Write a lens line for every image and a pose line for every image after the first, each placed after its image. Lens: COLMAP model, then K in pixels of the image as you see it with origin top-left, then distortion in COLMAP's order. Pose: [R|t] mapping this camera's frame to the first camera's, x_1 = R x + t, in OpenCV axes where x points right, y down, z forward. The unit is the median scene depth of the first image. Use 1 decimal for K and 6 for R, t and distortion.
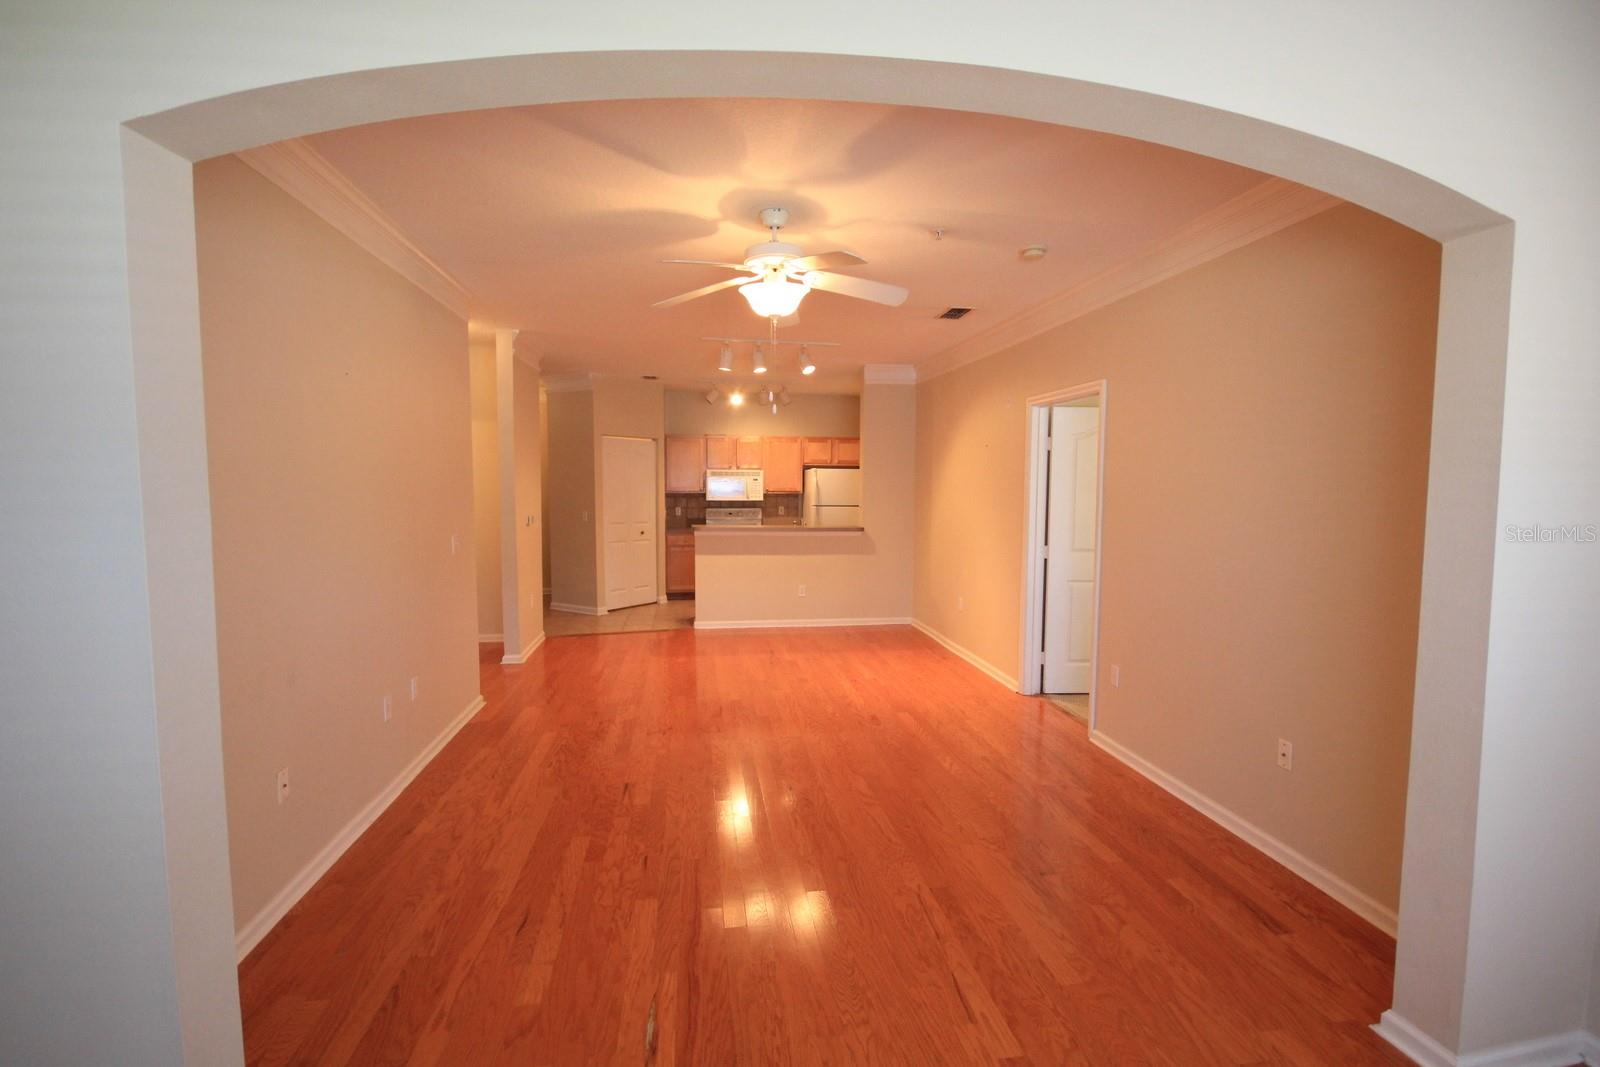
lens RADIAL K [[737.5, 0, 802.0], [0, 737.5, 533.9], [0, 0, 1]] dist [0.005075, -0.000978]
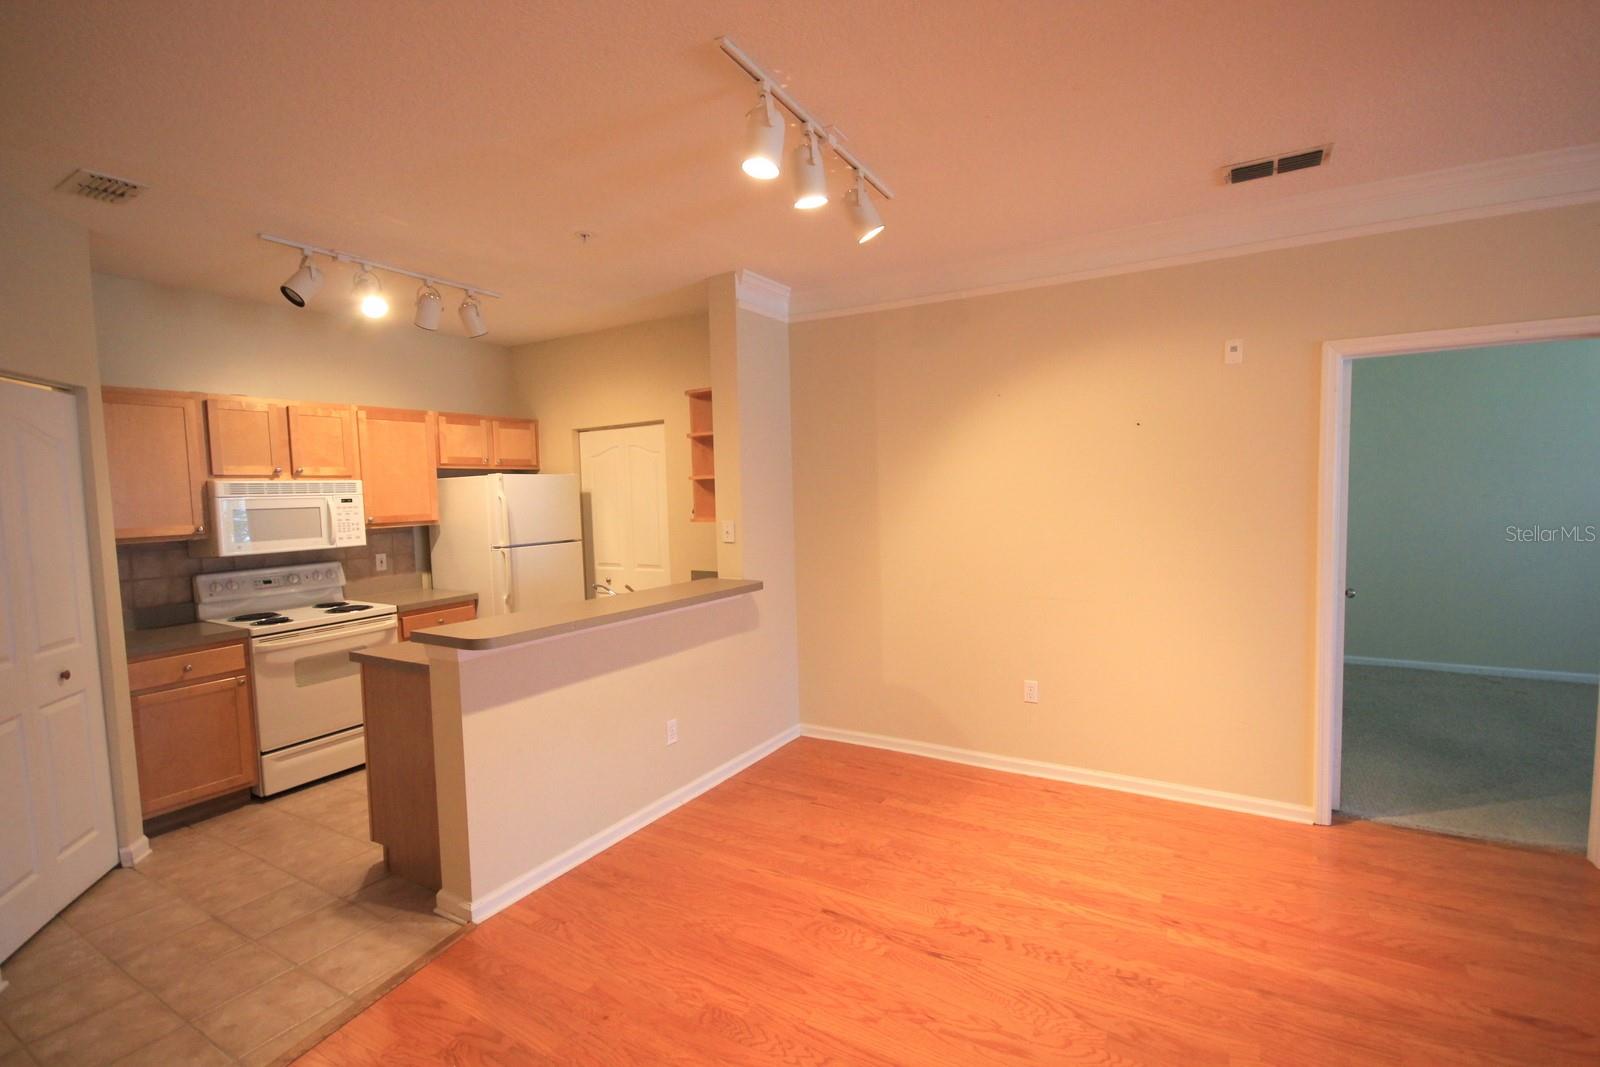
lens RADIAL K [[737.5, 0, 801.4], [0, 737.5, 539.2], [0, 0, 1]] dist [0.005075, -0.000978]
pose [[0.633428, -0.074697, 0.770188, -0.236408], [0.080749, 0.996276, 0.030213, -0.041001], [-0.769577, 0.043054, 0.637101, 0.499532]]
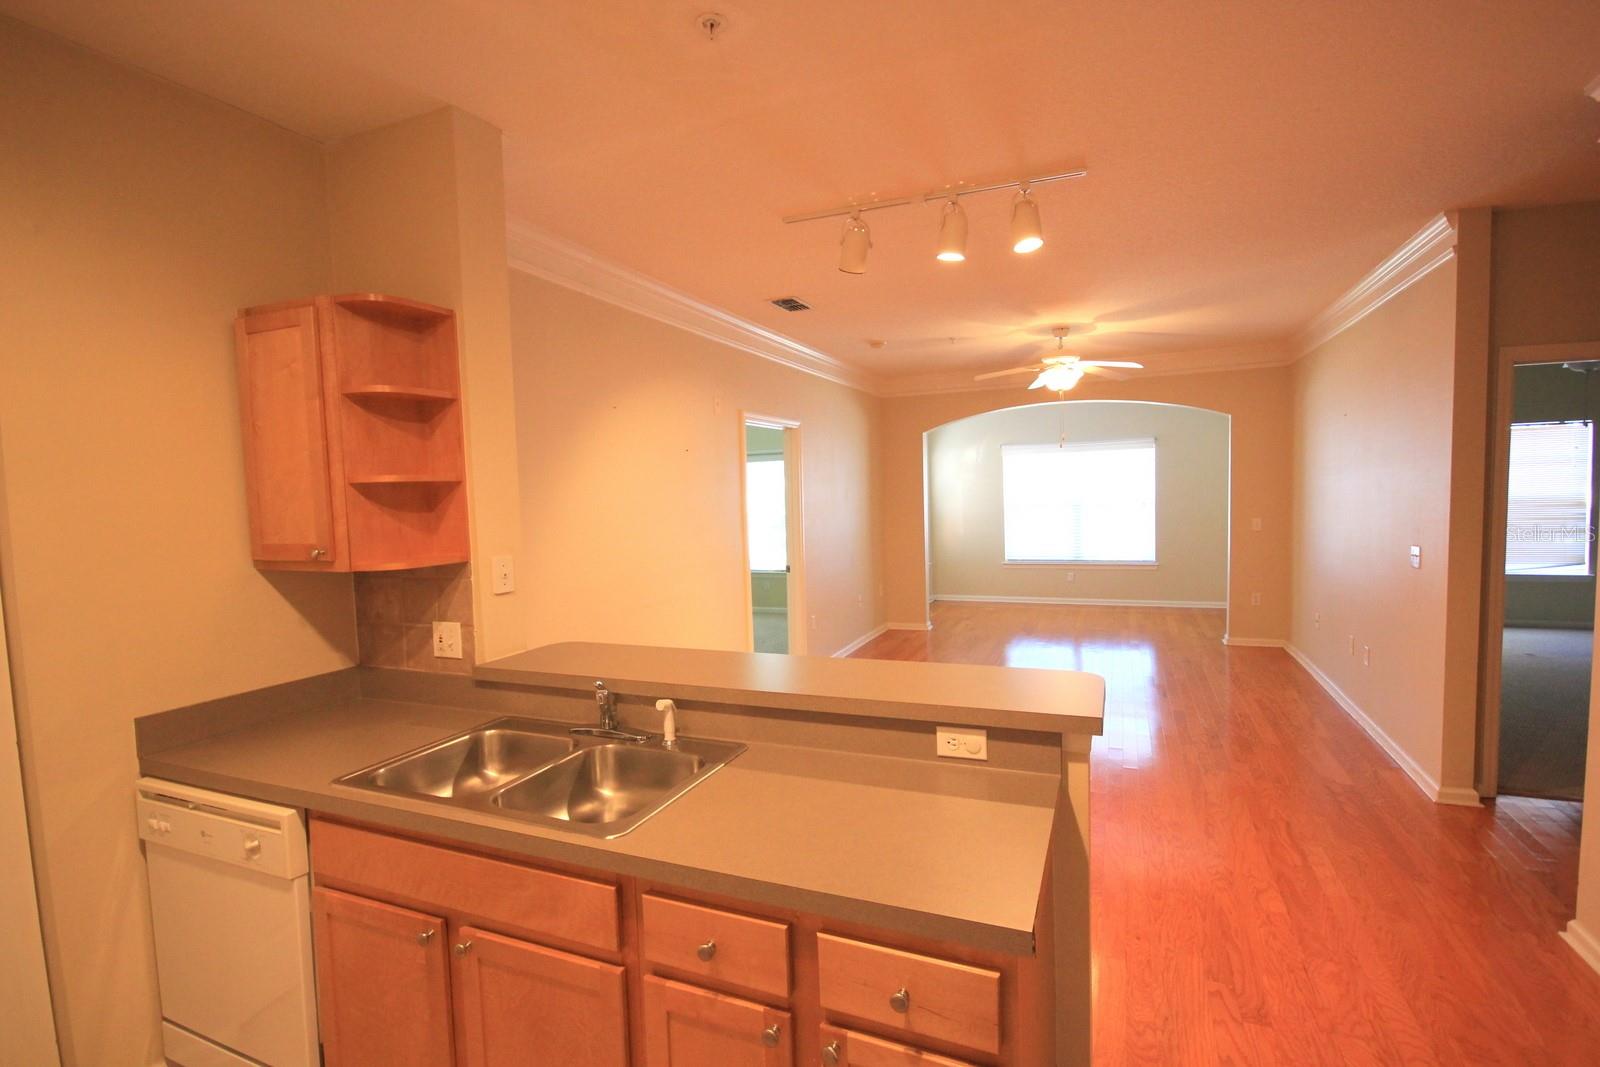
lens RADIAL K [[737.5, 0, 806.3], [0, 737.5, 538.3], [0, 0, 1]] dist [0.005075, -0.000978]
pose [[-0.852334, -0.014774, 0.522789, -0.146146], [0.059194, 0.990453, 0.124498, -0.071709], [-0.519637, 0.137060, -0.843322, 0.953378]]
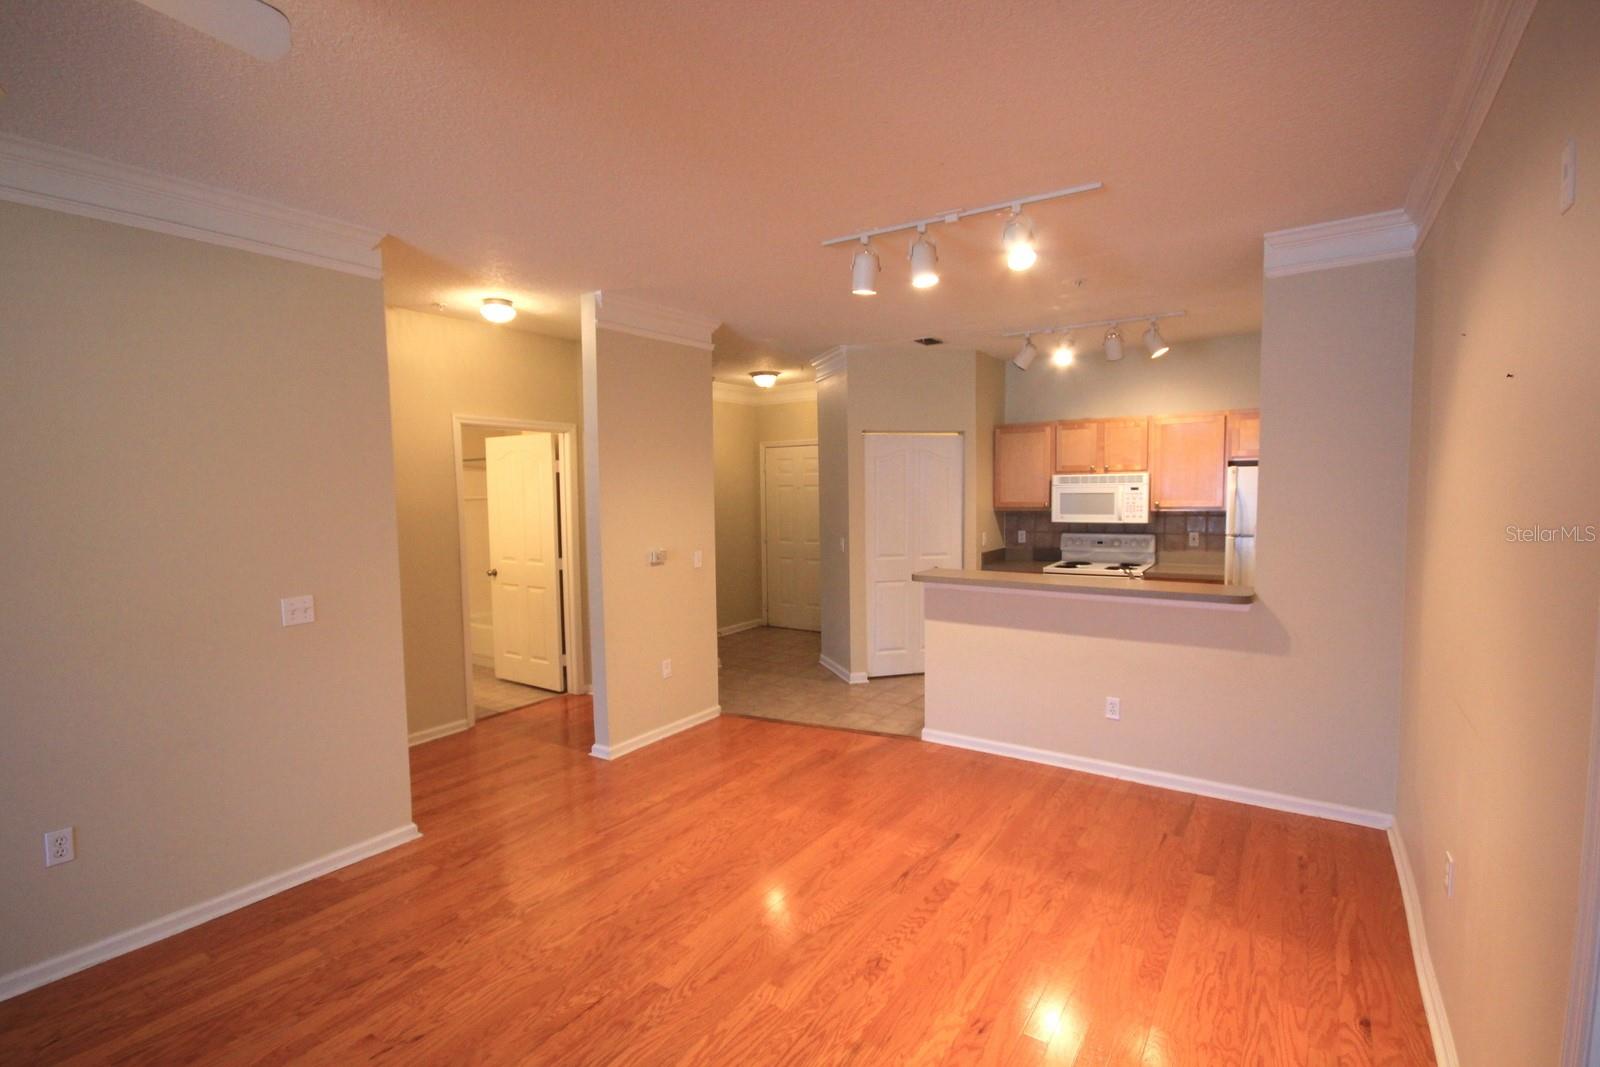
lens RADIAL K [[737.5, 0, 800.8], [0, 737.5, 535.3], [0, 0, 1]] dist [0.005075, -0.000978]
pose [[0.735818, 0.027076, -0.676638, 0.146144], [-0.027294, 0.999574, 0.010317, -0.033951], [0.676629, 0.010877, 0.736243, 0.371209]]
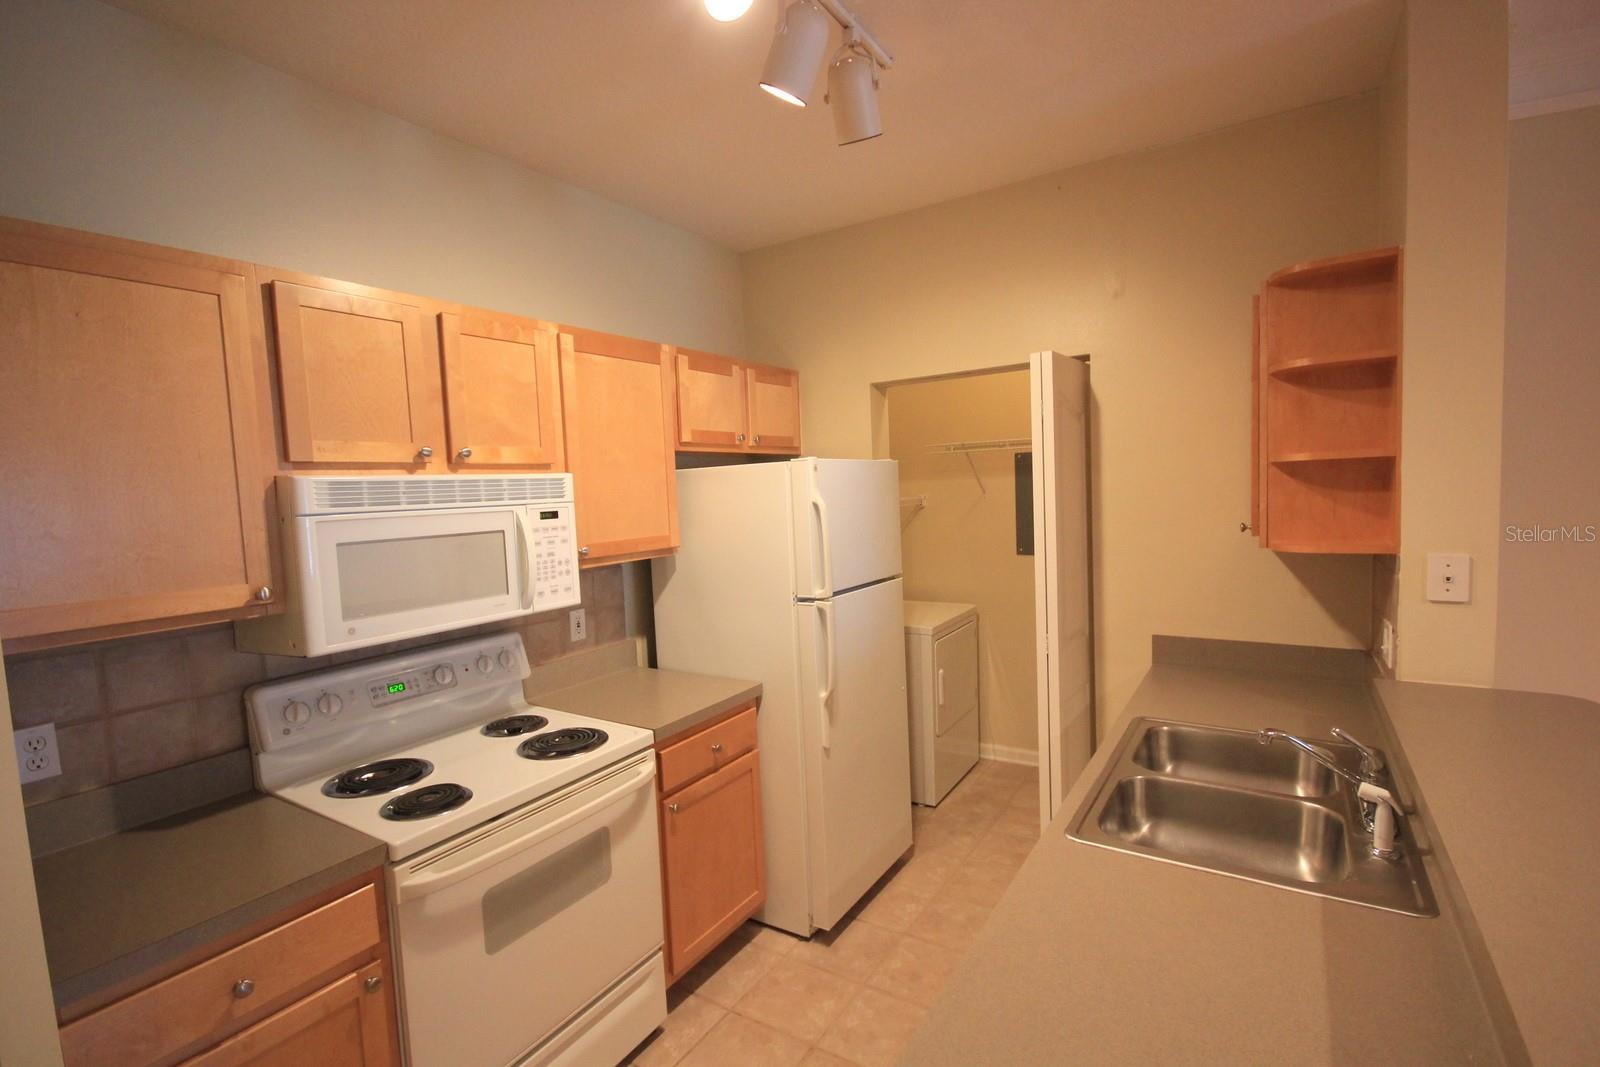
lens RADIAL K [[737.5, 0, 797.1], [0, 737.5, 540.5], [0, 0, 1]] dist [0.005075, -0.000978]
pose [[0.659892, -0.086778, 0.746333, -0.178383], [0.094035, 0.995037, 0.032552, -0.066029], [-0.745453, 0.048701, 0.664776, 0.800318]]
